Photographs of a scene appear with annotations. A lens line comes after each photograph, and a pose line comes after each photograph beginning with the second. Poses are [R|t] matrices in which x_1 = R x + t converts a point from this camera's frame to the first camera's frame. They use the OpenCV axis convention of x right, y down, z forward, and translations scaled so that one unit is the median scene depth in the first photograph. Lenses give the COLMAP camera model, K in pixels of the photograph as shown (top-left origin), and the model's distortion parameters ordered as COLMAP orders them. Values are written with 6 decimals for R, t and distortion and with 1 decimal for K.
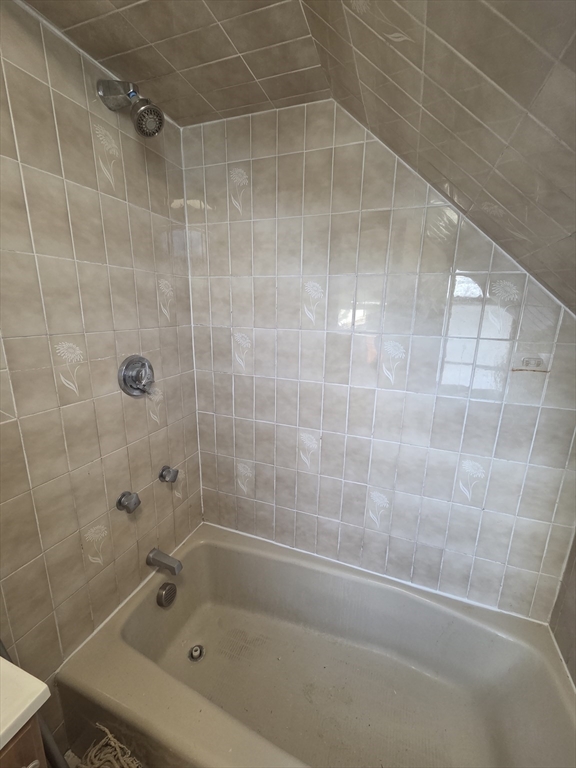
lens RADIAL K [[314.3, 0, 291.9], [0, 314.3, 384.6], [0, 0, 1]] dist [0.002345, 0.000001]
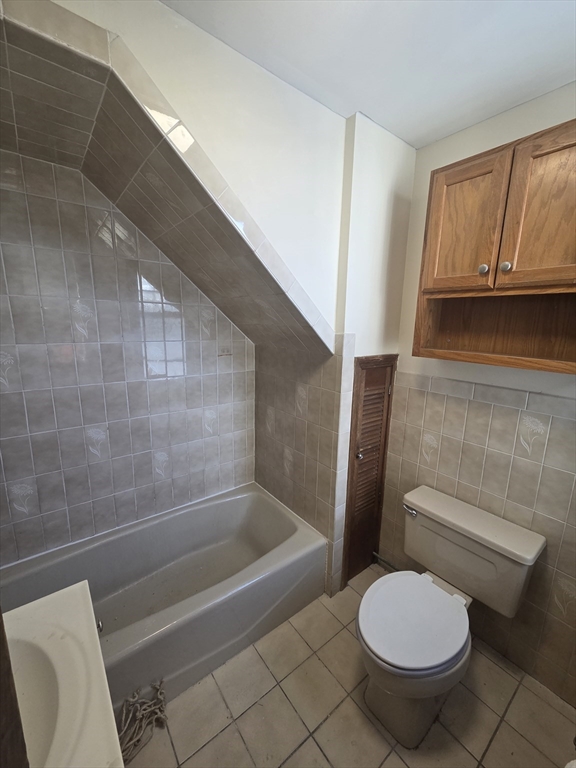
lens RADIAL K [[314.3, 0, 291.9], [0, 314.3, 384.6], [0, 0, 1]] dist [0.002345, 0.000001]
pose [[0.515656, -0.180918, 0.837477, -0.546366], [0.191363, 0.977080, 0.093248, 0.024914], [-0.835152, 0.112178, 0.538458, -0.296748]]
